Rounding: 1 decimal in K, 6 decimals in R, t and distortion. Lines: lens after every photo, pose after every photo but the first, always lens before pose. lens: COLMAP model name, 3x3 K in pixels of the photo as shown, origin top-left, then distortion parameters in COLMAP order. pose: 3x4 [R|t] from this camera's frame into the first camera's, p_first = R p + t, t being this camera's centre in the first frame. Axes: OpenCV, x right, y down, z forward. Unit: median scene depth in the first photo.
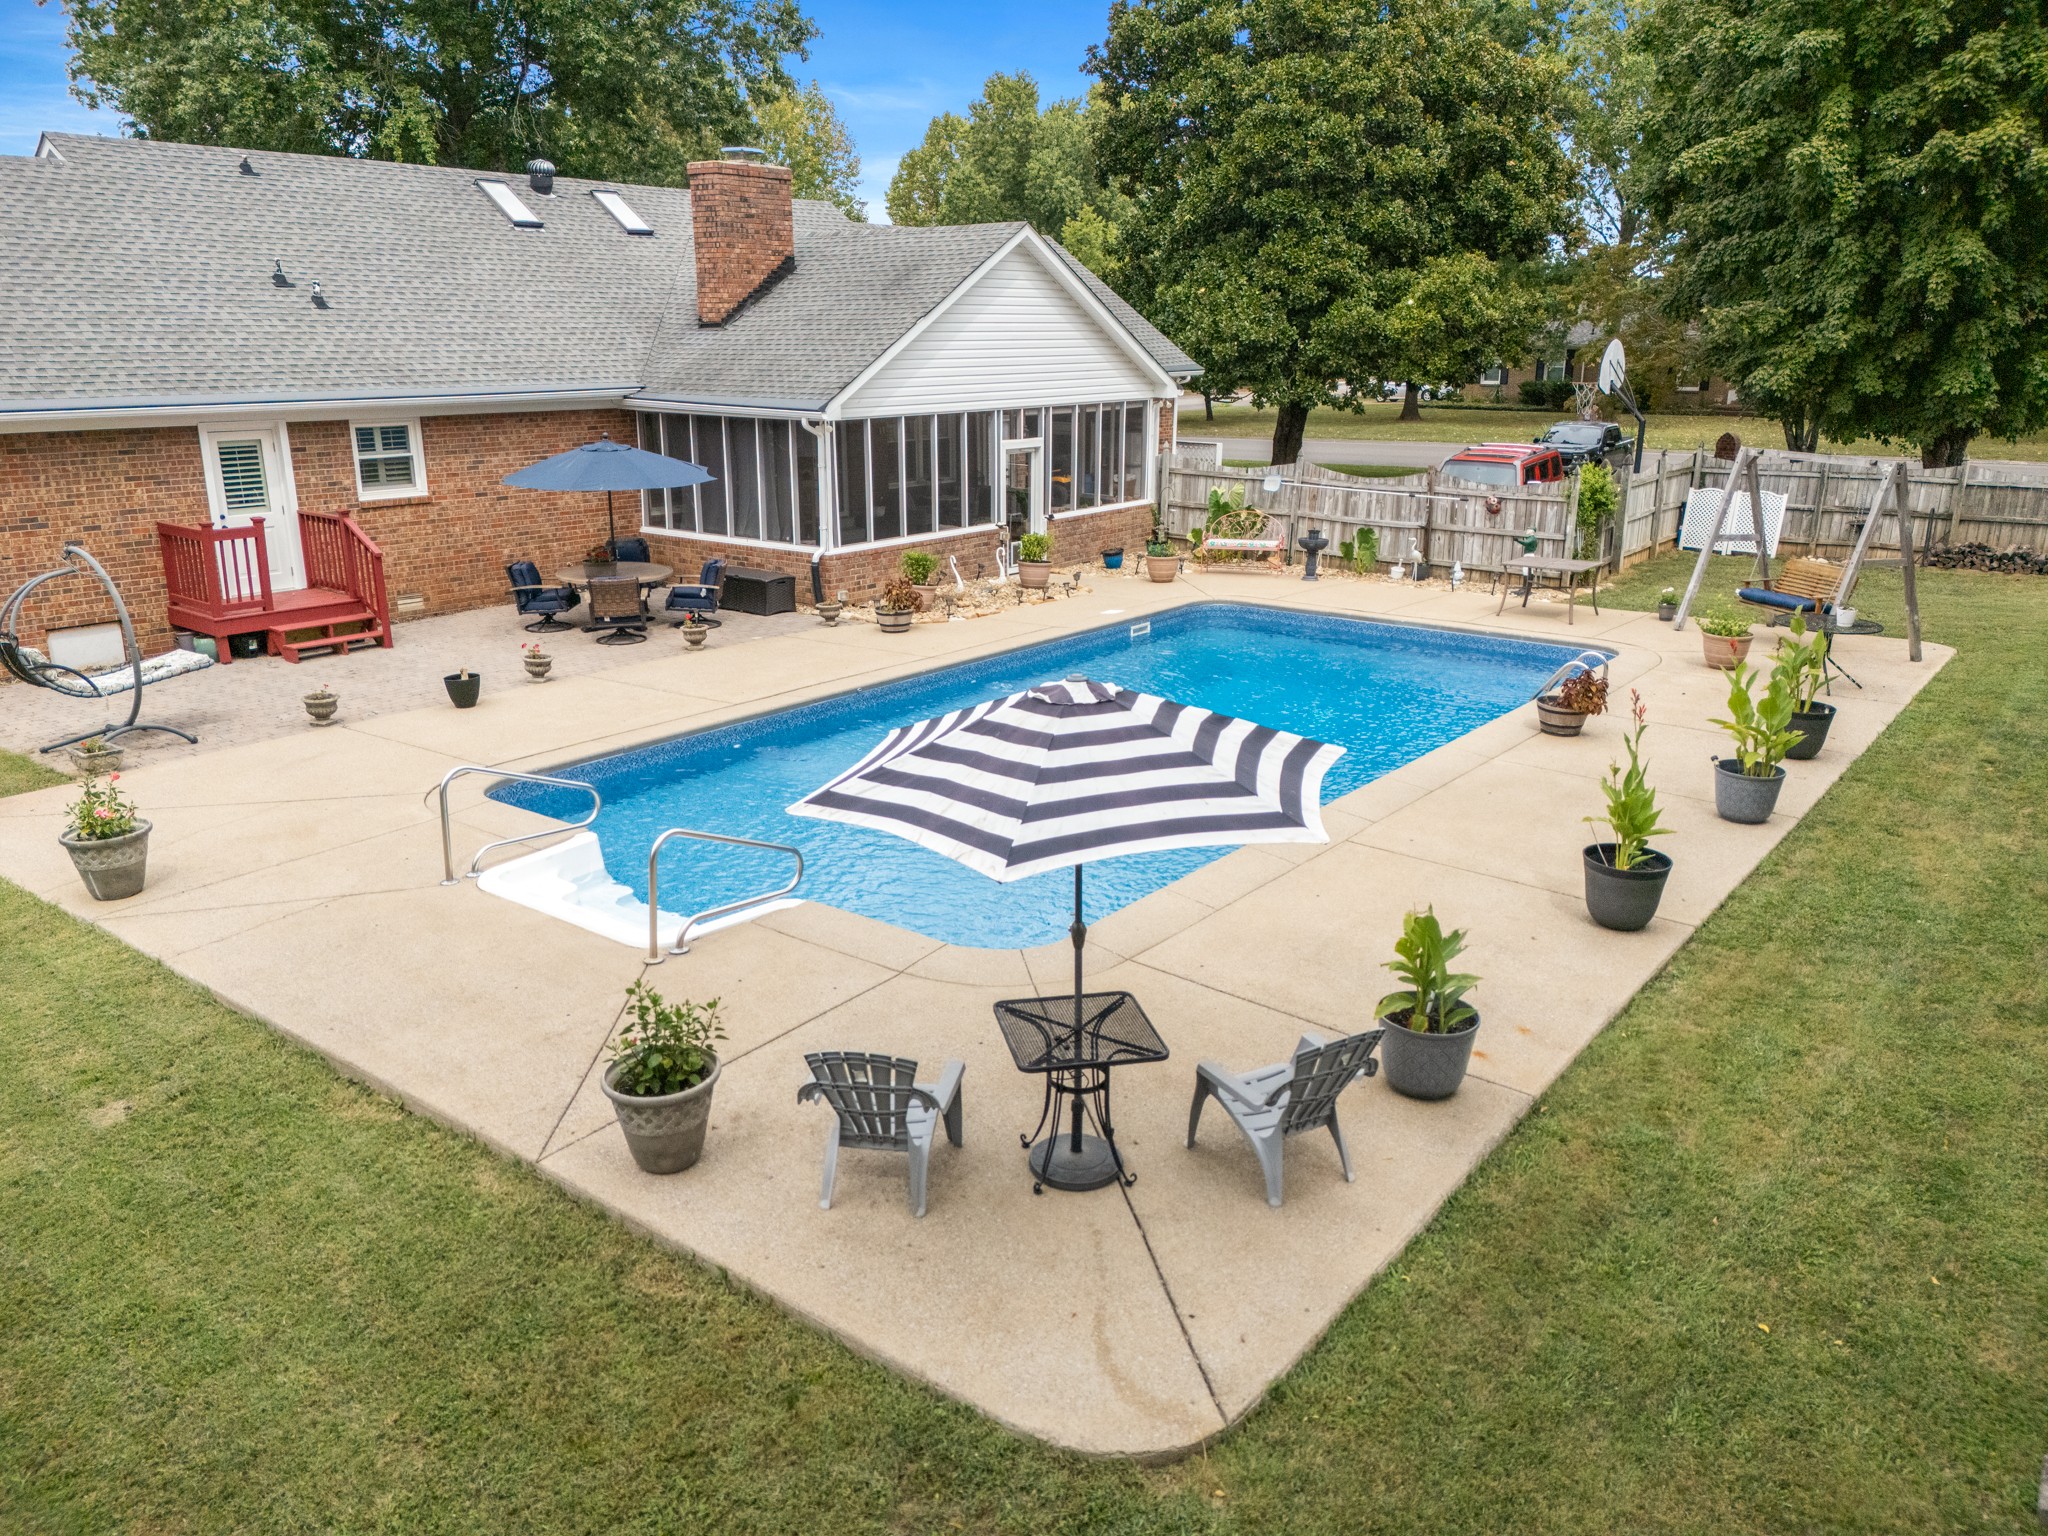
lens RADIAL K [[1524.0, 0, 1030.7], [0, 1524.0, 771.7], [0, 0, 1]] dist [0.070572, -0.055422]
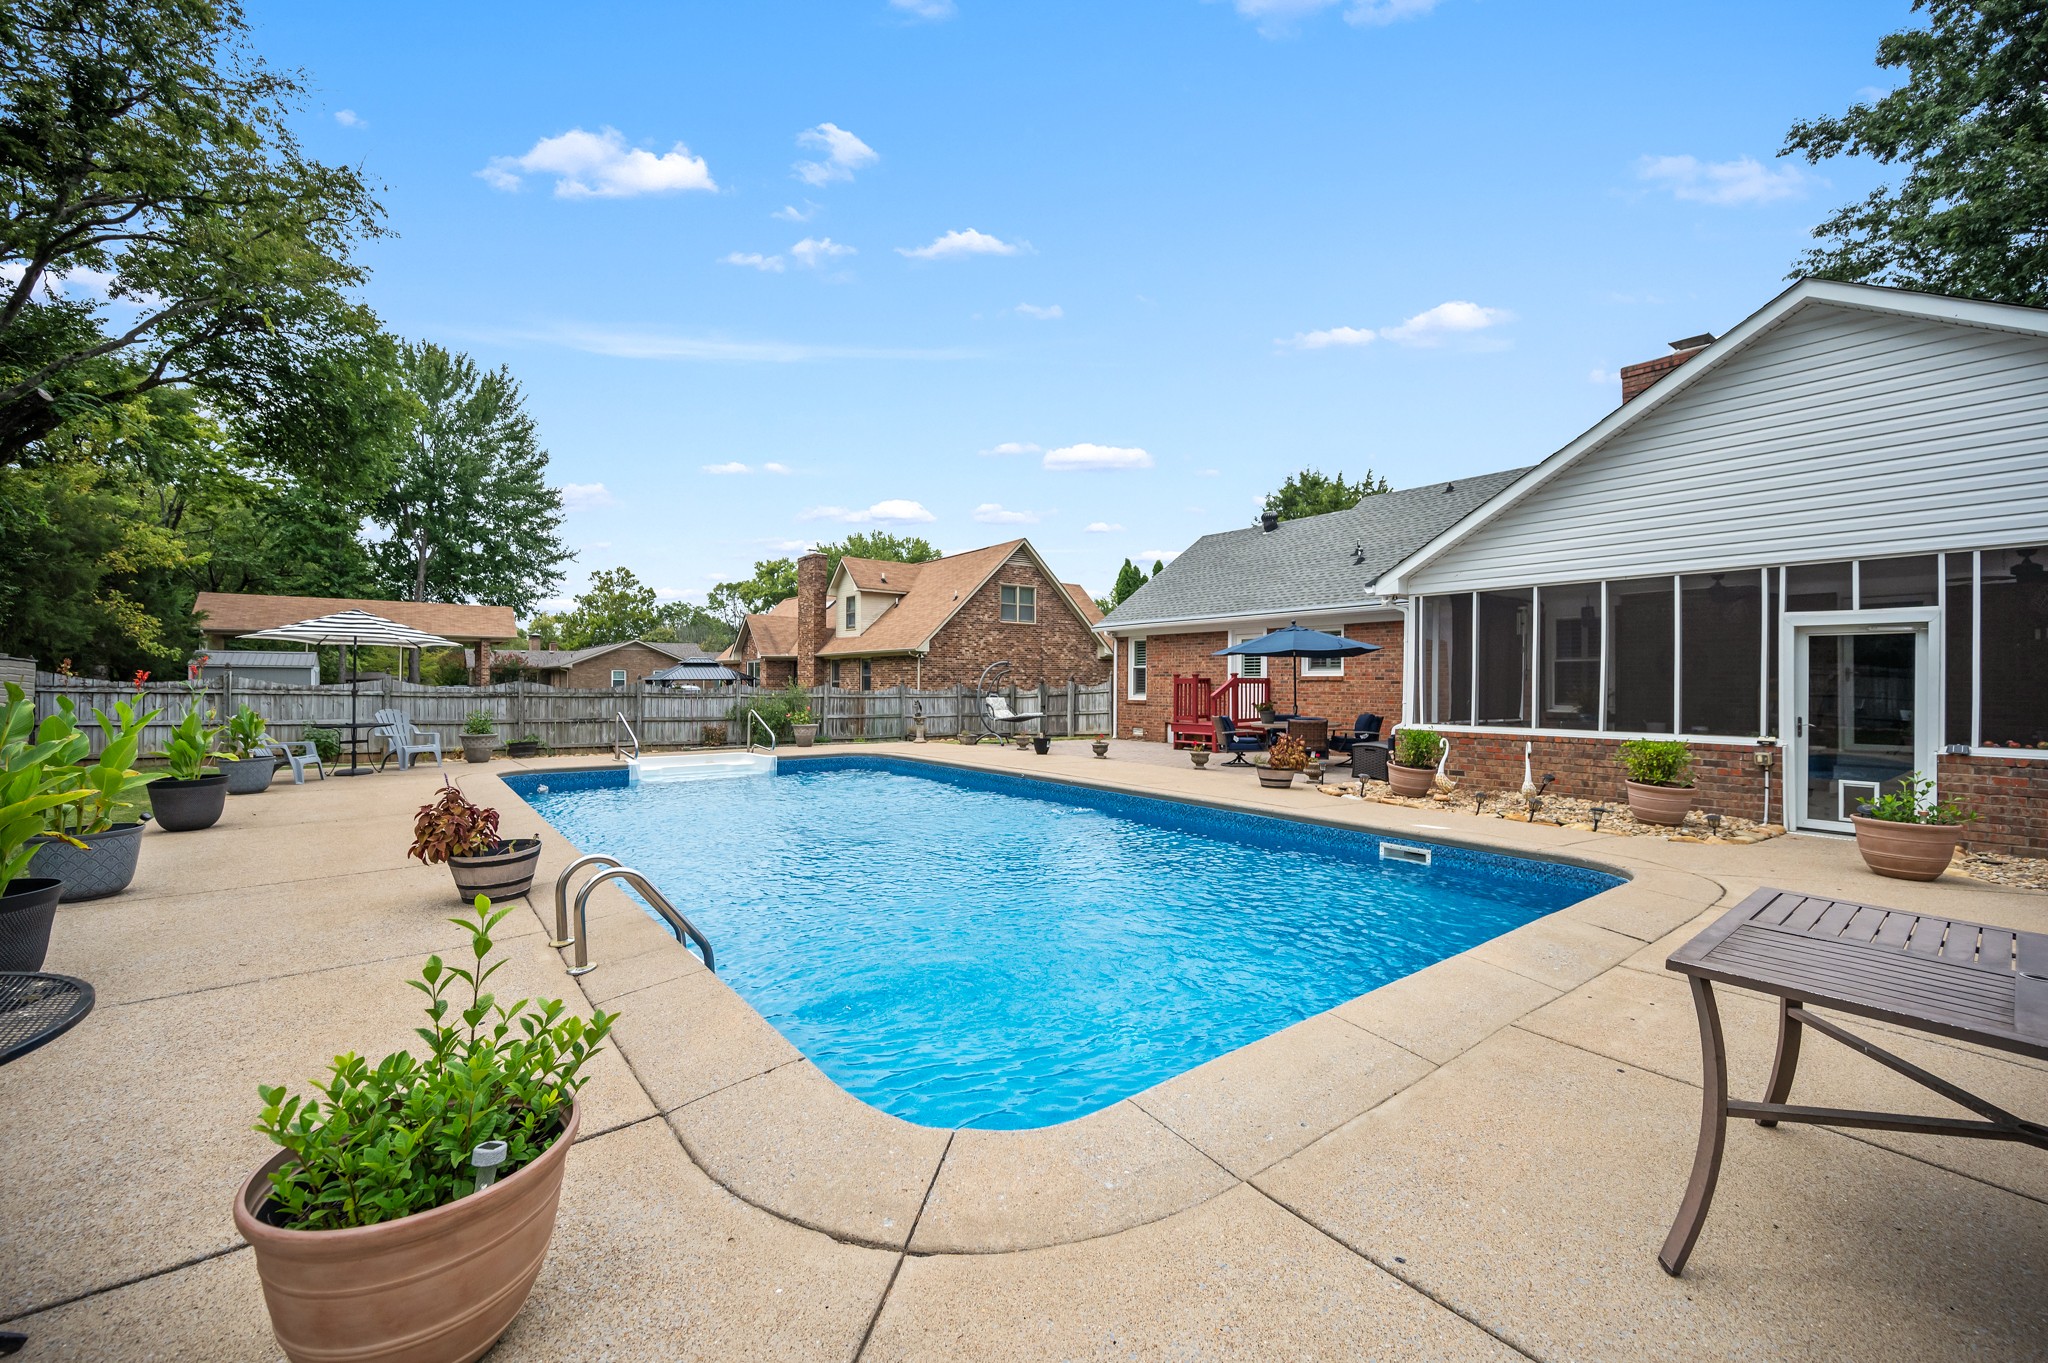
lens RADIAL K [[825.5, 0, 1025.4], [0, 825.5, 671.9], [0, 0, 1]] dist [0.004350, -0.001129]
pose [[-0.247764, -0.016218, -0.968685, 0.401460], [-0.278215, 0.958937, 0.055106, -0.126034], [0.928014, 0.283156, -0.242102, 0.808990]]
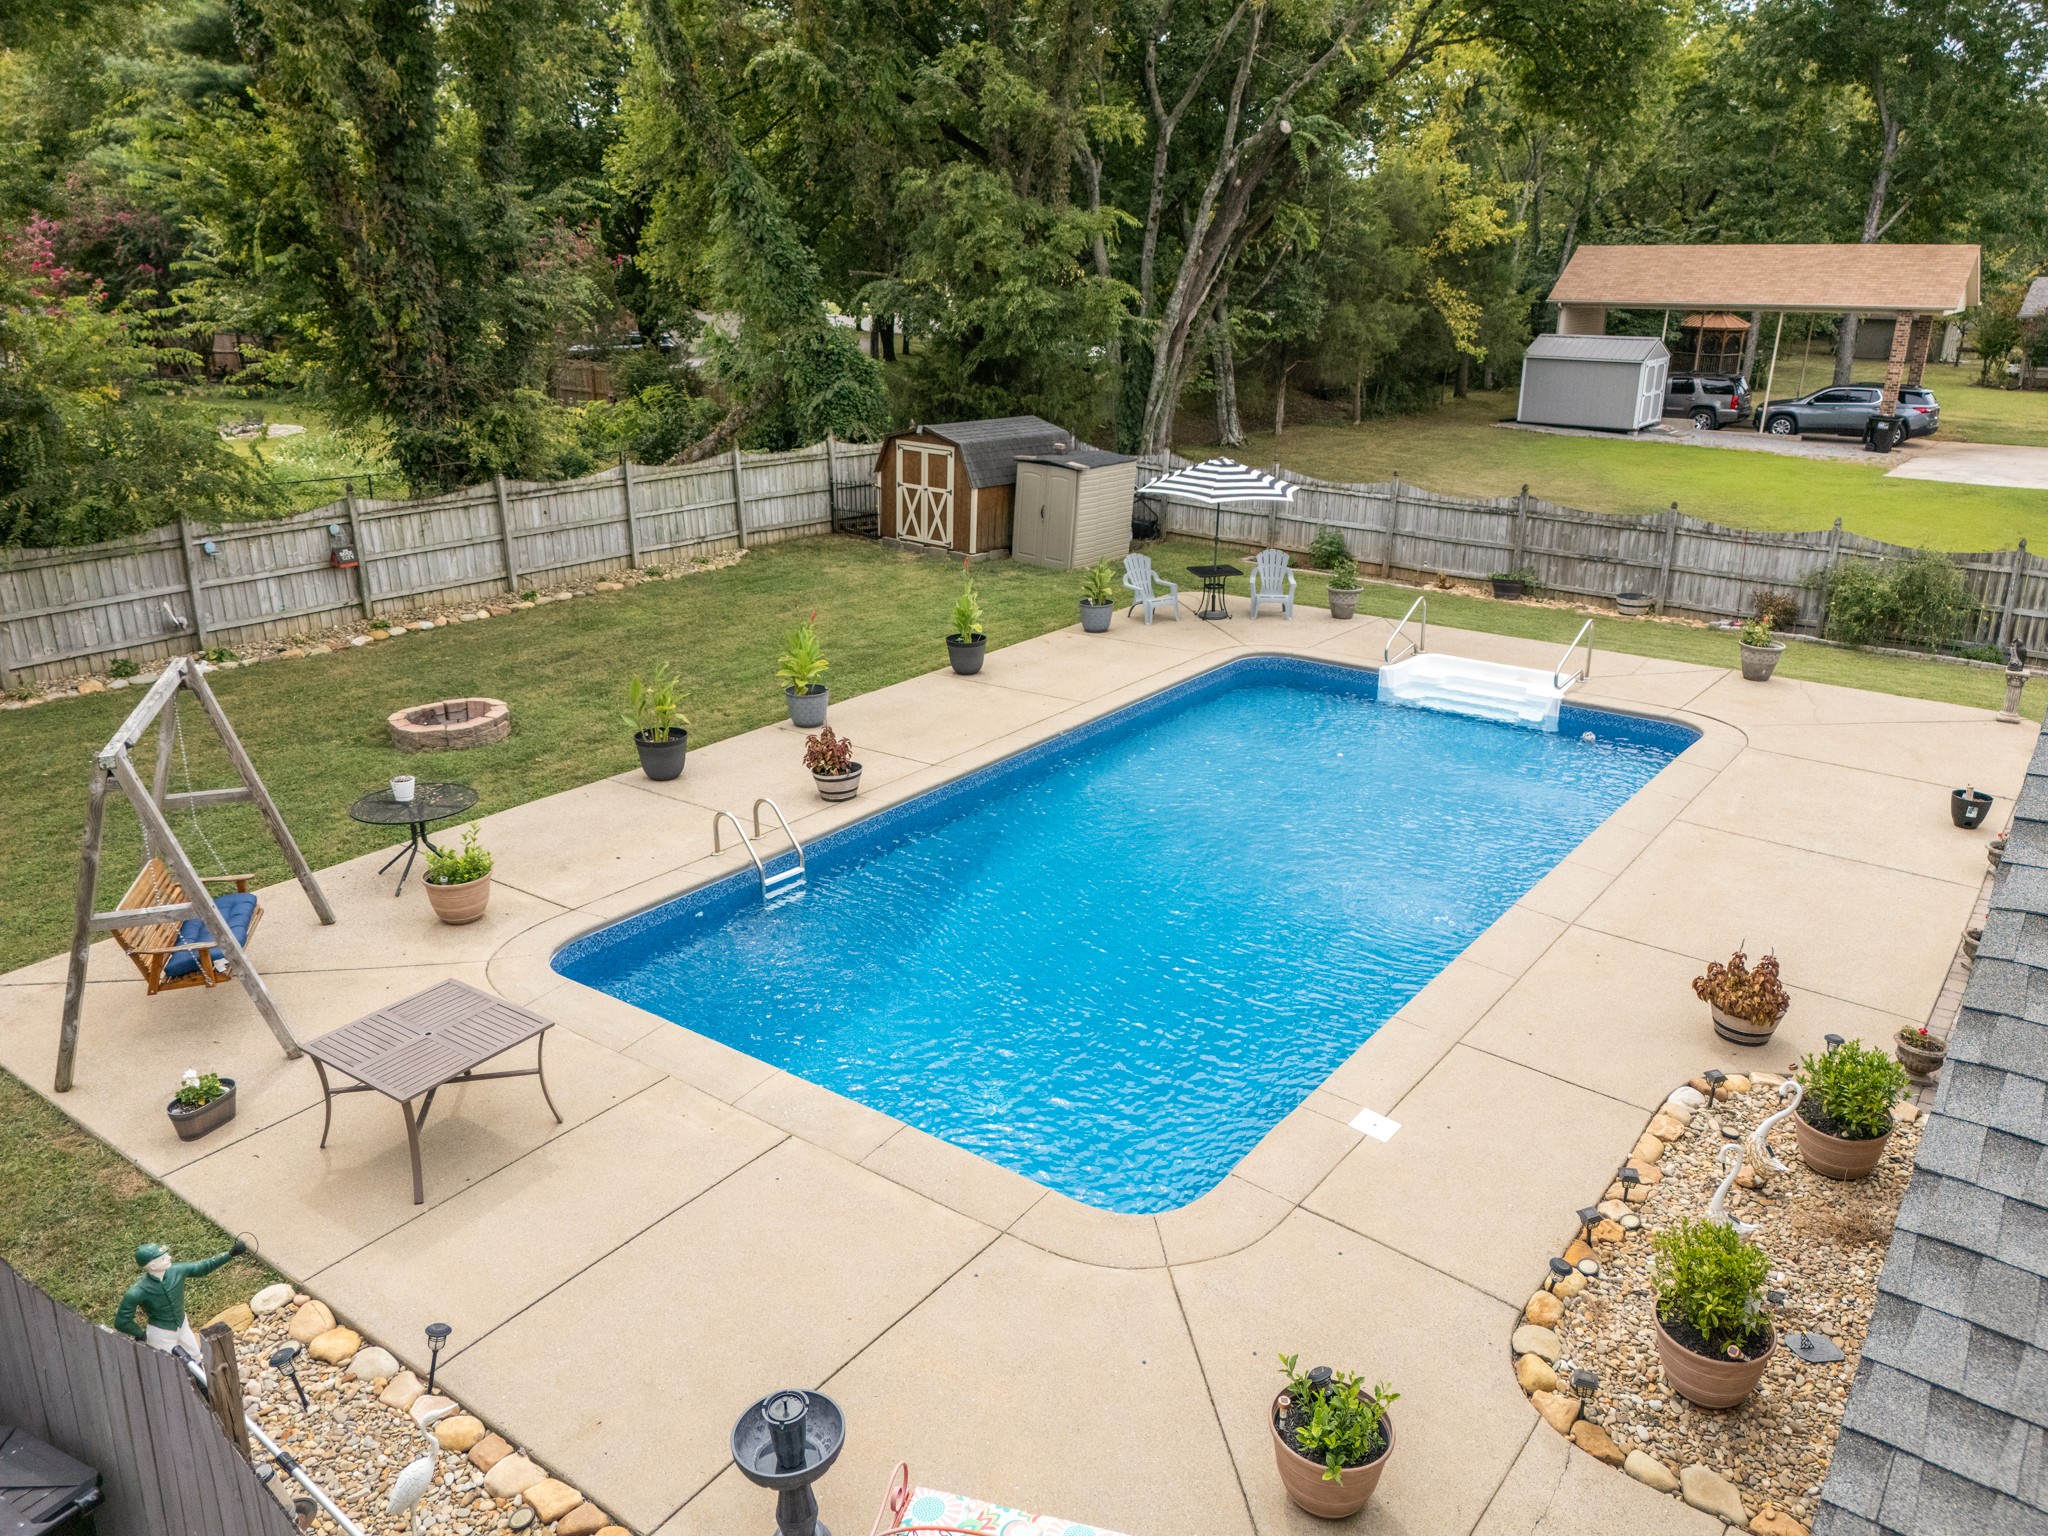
lens RADIAL K [[1524.0, 0, 1010.5], [0, 1524.0, 698.7], [0, 0, 1]] dist [0.070572, -0.055422]
pose [[-0.999827, -0.001516, -0.018552, 0.160662], [-0.011476, 0.834928, 0.550239, -0.423459], [0.014655, 0.550357, -0.834801, 1.179254]]
